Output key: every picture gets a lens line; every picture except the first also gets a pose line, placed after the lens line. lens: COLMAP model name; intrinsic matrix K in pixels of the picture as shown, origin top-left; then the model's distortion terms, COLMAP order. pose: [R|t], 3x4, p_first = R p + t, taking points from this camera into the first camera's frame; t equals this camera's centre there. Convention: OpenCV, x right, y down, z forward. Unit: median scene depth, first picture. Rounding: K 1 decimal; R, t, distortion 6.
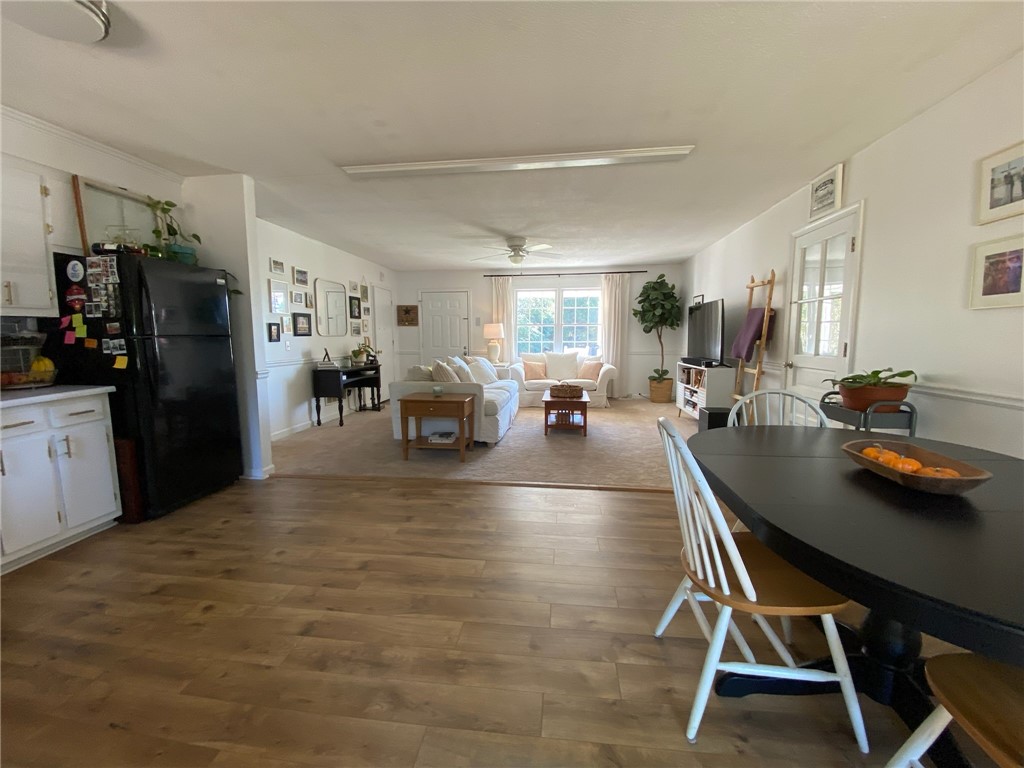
lens RADIAL K [[414.2, 0, 511.7], [0, 414.2, 382.0], [0, 0, 1]] dist [0.020837, -0.021183]
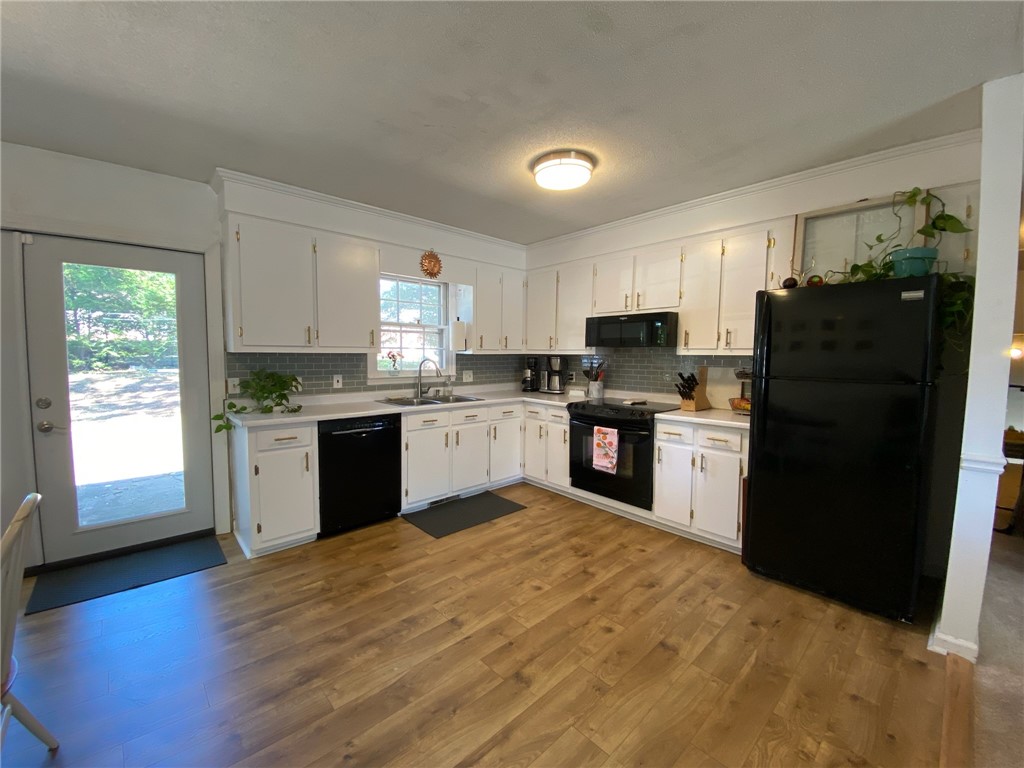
lens RADIAL K [[414.2, 0, 511.7], [0, 414.2, 382.0], [0, 0, 1]] dist [0.020837, -0.021183]
pose [[-0.645052, 0.053954, -0.762232, 0.143387], [-0.091266, 0.984924, 0.146953, -0.141860], [0.758669, 0.164358, -0.630403, 0.893987]]
